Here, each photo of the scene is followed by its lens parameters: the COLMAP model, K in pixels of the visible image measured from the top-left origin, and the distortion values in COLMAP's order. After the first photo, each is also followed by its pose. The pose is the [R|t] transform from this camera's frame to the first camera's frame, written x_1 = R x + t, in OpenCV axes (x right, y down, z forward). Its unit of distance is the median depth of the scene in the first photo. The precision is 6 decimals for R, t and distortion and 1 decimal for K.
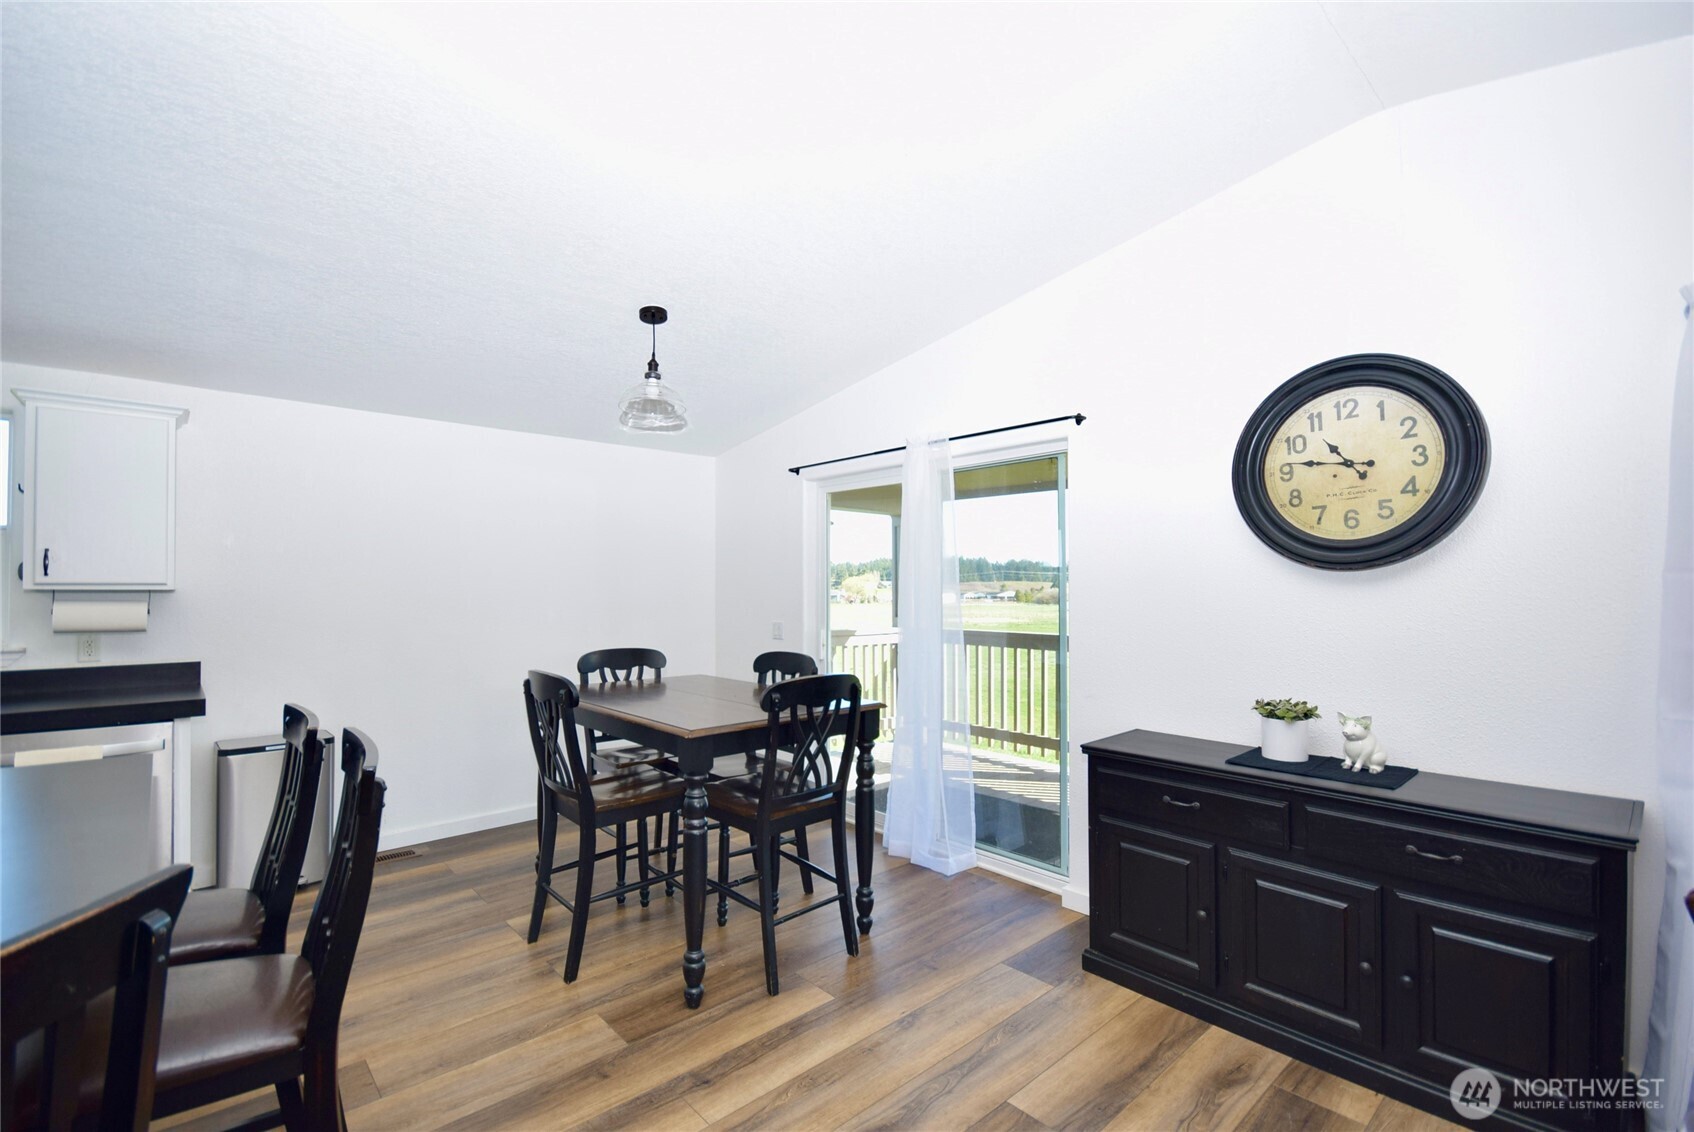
lens RADIAL K [[742.3, 0, 836.7], [0, 742.3, 577.4], [0, 0, 1]] dist [0.001611, 0.000730]
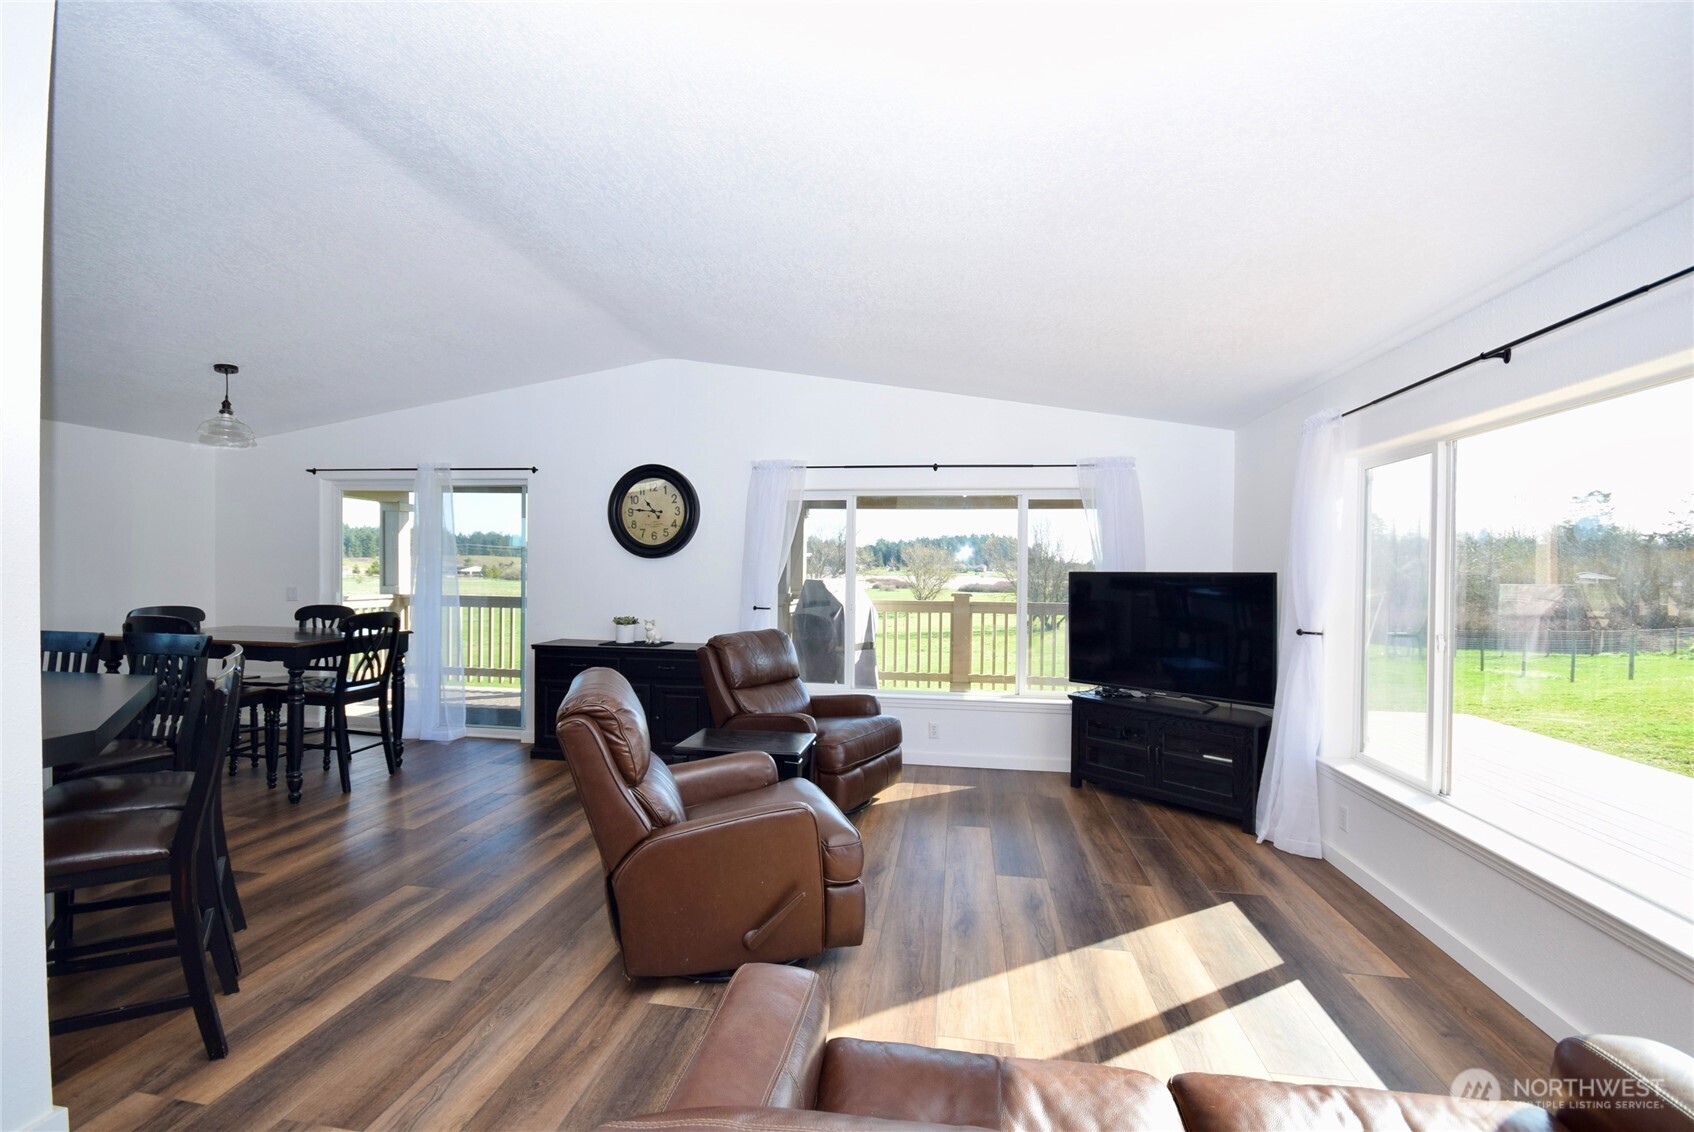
lens RADIAL K [[742.3, 0, 836.7], [0, 742.3, 577.4], [0, 0, 1]] dist [0.001611, 0.000730]
pose [[0.776087, 0.002802, 0.630619, -0.266120], [-0.023031, 0.999449, 0.023903, -0.015931], [-0.630205, -0.033074, 0.775724, -0.970782]]
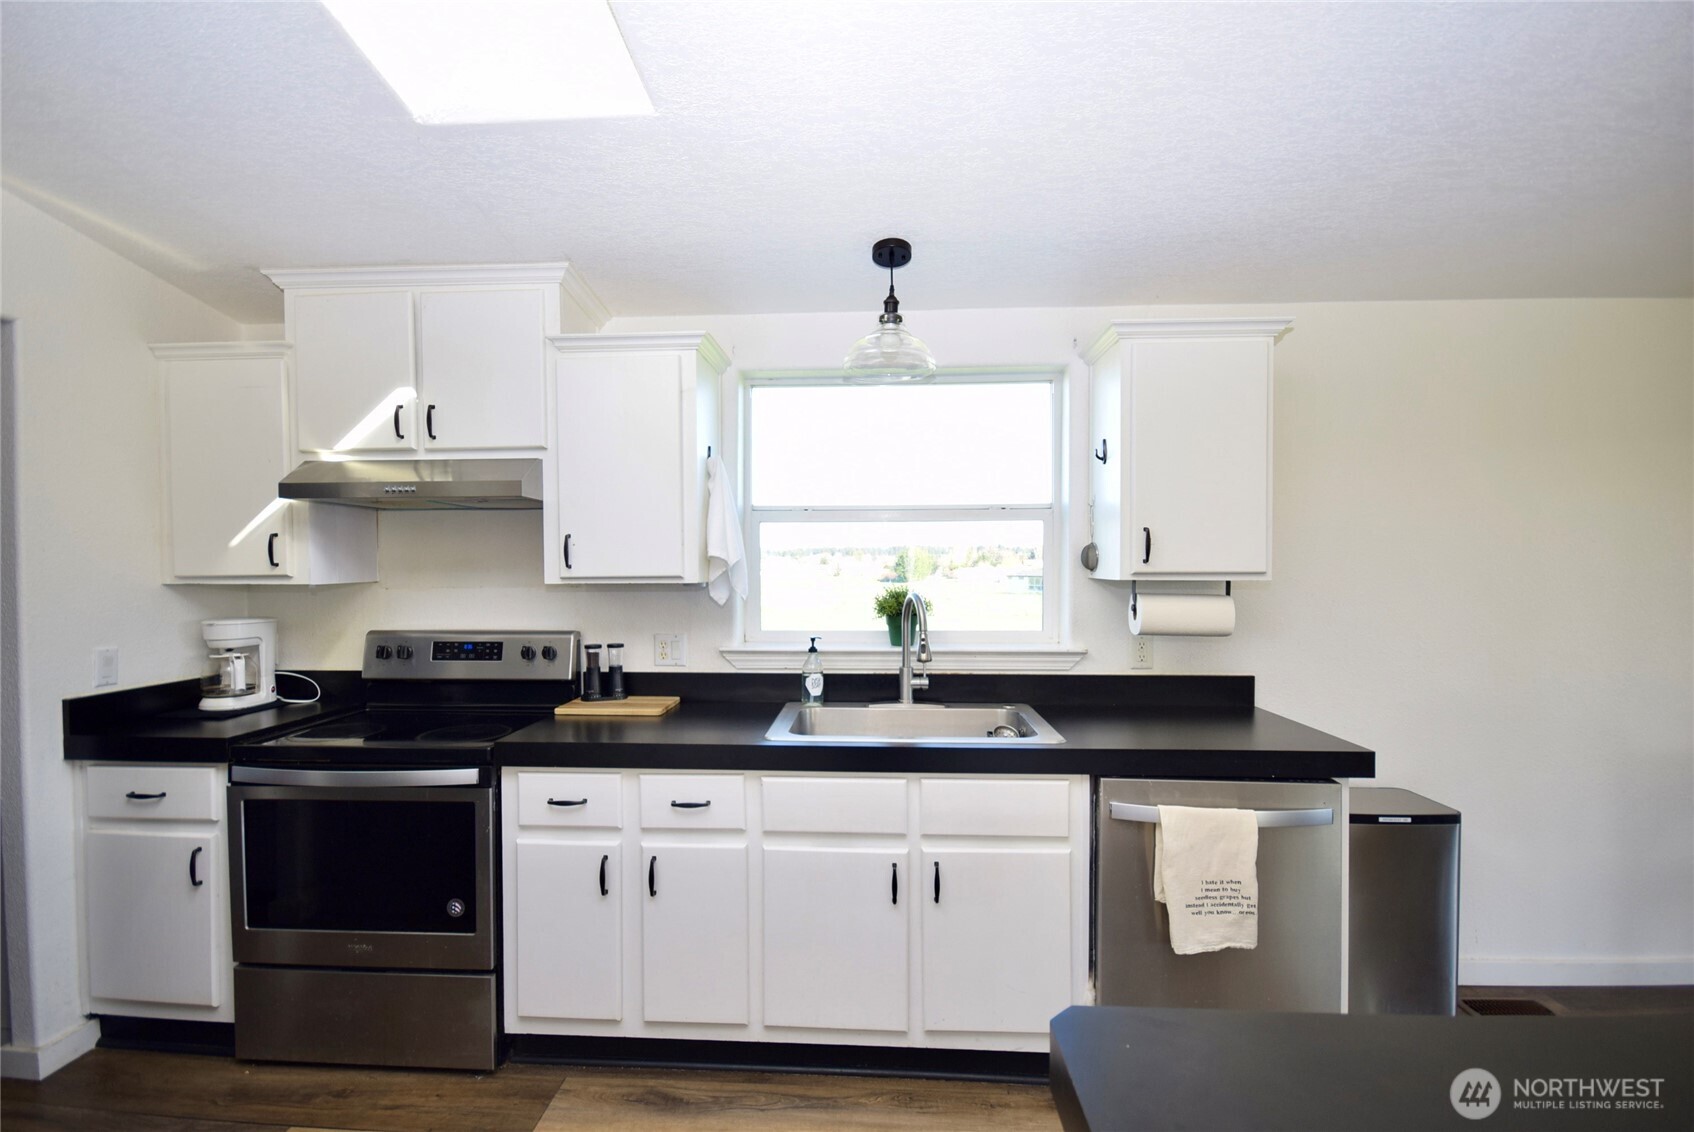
lens RADIAL K [[743.1, 0, 840.5], [0, 743.1, 579.0], [0, 0, 1]] dist [0.000788, -0.006685]
pose [[0.709710, 0.006297, -0.704466, -0.761962], [0.010191, 0.999764, 0.019203, -0.002900], [0.704420, -0.020808, 0.709478, 0.235221]]
